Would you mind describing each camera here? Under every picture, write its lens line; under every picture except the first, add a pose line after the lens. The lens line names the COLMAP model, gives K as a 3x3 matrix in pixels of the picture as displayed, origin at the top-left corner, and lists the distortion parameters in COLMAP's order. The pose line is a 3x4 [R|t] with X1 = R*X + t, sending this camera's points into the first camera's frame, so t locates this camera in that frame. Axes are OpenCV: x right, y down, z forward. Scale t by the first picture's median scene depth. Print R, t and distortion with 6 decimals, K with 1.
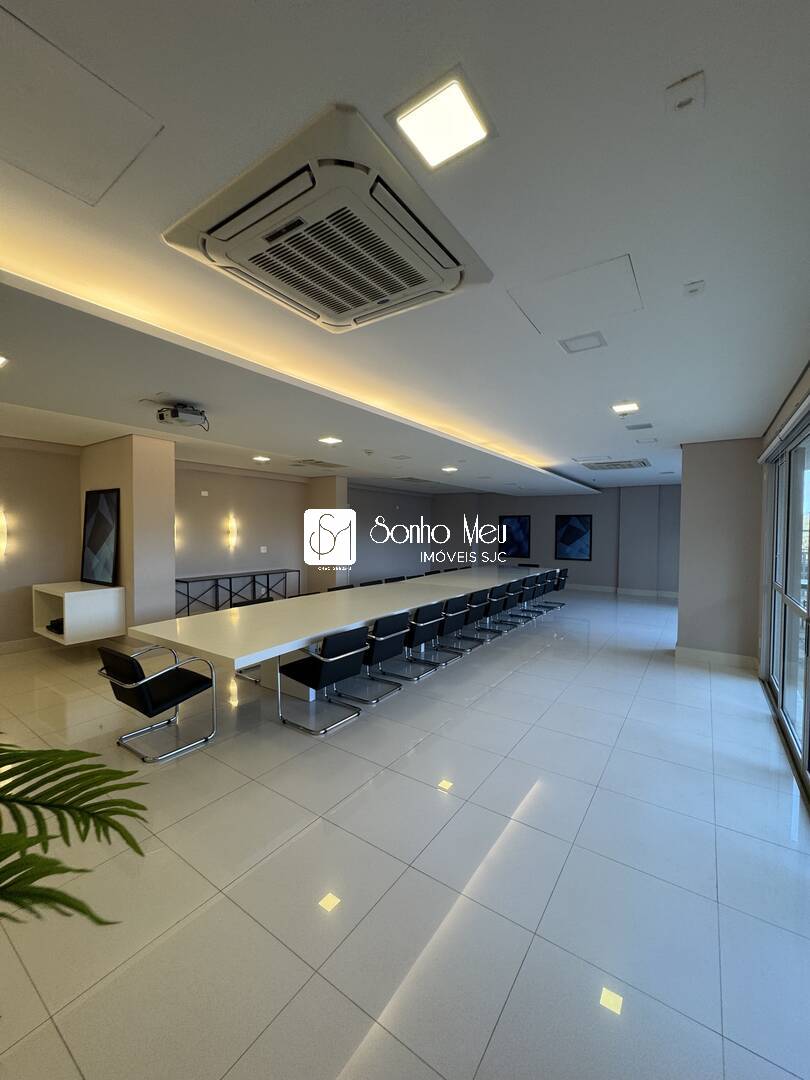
lens RADIAL K [[431.5, 0, 405.0], [0, 431.5, 540.0], [0, 0, 1]] dist [-0.002801, 0.000328]
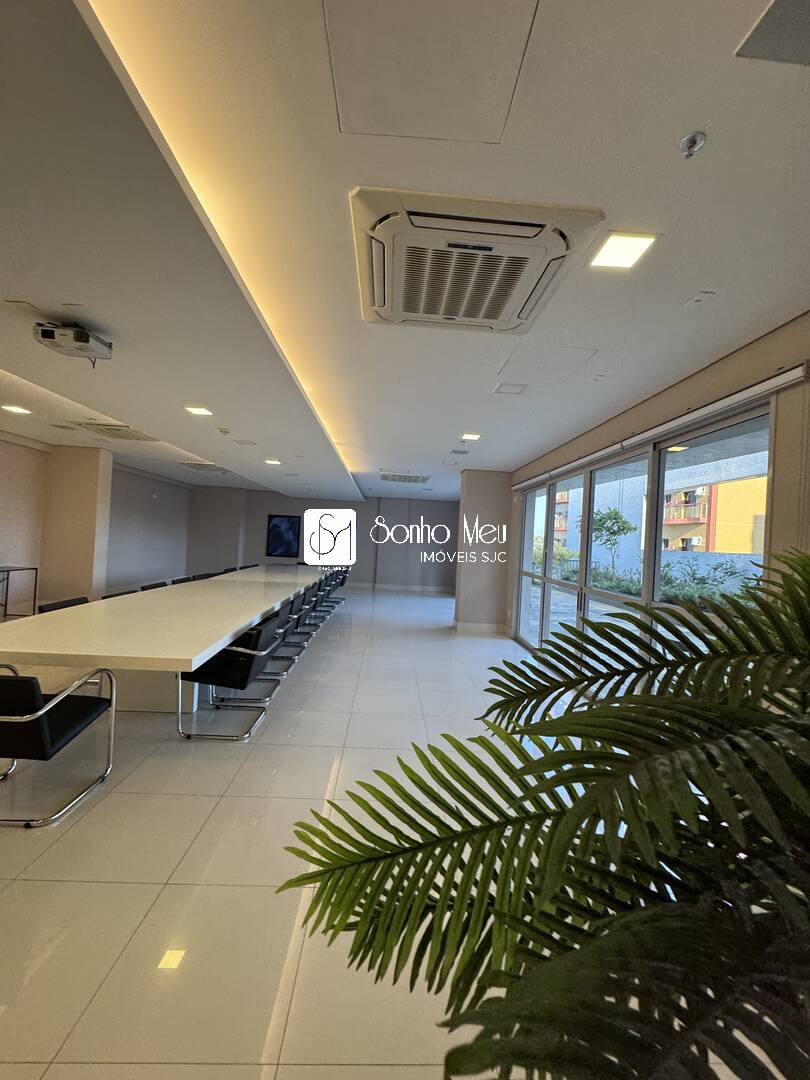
lens RADIAL K [[431.5, 0, 405.0], [0, 431.5, 540.0], [0, 0, 1]] dist [-0.002801, 0.000328]
pose [[0.795490, 0.036639, 0.604858, -0.433512], [-0.031455, 0.999321, -0.019165, 0.037927], [-0.605150, -0.003780, 0.796103, 0.072525]]
